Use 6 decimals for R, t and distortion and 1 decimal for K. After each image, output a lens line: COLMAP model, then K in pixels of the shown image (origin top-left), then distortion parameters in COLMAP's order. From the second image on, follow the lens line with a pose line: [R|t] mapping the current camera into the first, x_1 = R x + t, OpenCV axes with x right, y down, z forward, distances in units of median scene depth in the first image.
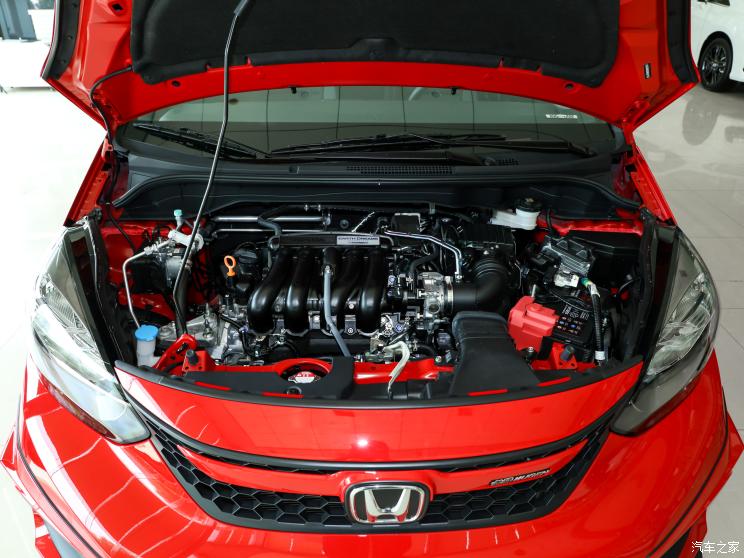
lens RADIAL K [[510.5, 0, 372.0], [0, 510.5, 279.0], [0, 0, 1]] dist [-0.046943, 0.002778]
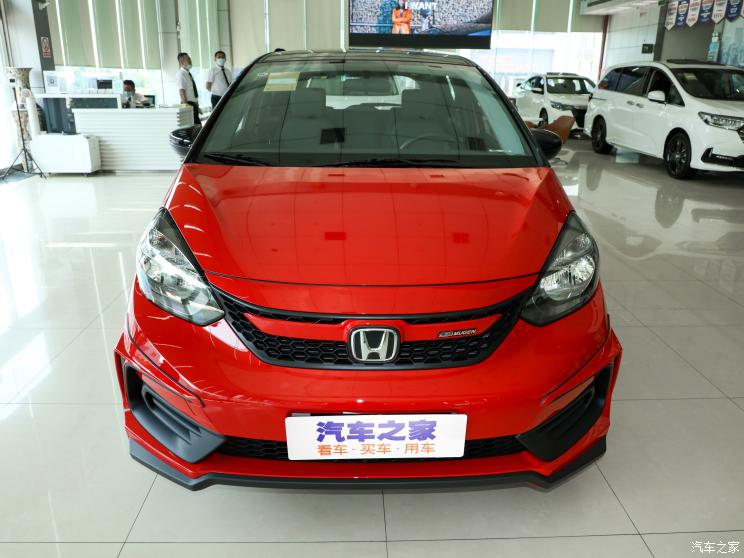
lens RADIAL K [[510.5, 0, 372.0], [0, 510.5, 279.0], [0, 0, 1]] dist [-0.046943, 0.002778]
pose [[1.000000, -0.000245, 0.000601, 0.021391], [0.000352, 0.982606, -0.185701, 0.525024], [-0.000545, 0.185701, 0.982606, -0.620508]]
